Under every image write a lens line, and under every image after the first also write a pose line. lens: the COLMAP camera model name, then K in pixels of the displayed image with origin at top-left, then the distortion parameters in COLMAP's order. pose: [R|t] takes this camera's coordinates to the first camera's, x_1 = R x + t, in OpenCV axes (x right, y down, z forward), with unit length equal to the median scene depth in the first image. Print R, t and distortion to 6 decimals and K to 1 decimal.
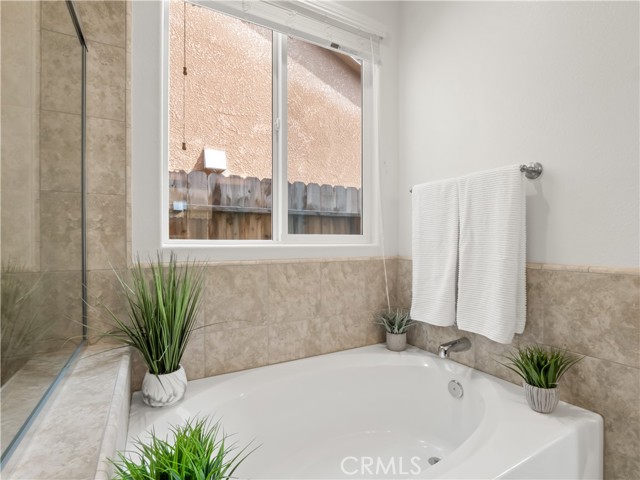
lens RADIAL K [[311.7, 0, 320.0], [0, 311.7, 240.0], [0, 0, 1]] dist [-0.015433, -0.001509]
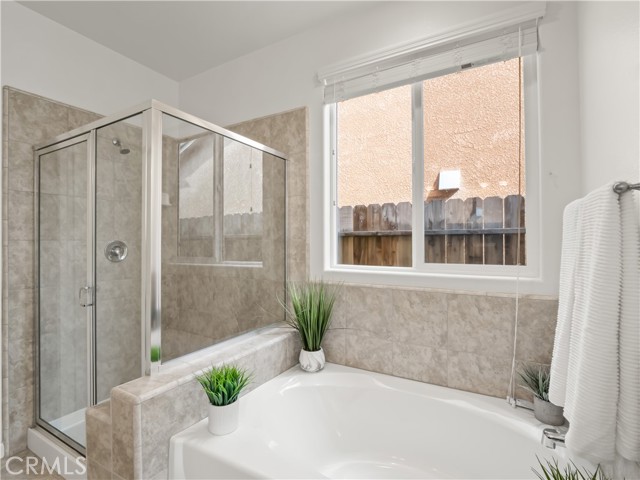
lens RADIAL K [[311.7, 0, 320.0], [0, 311.7, 240.0], [0, 0, 1]] dist [-0.015433, -0.001509]
pose [[0.517066, -0.009730, -0.855890, 0.685821], [0.004973, 0.999953, -0.008364, -0.099066], [0.855931, 0.000069, 0.517090, 0.154729]]
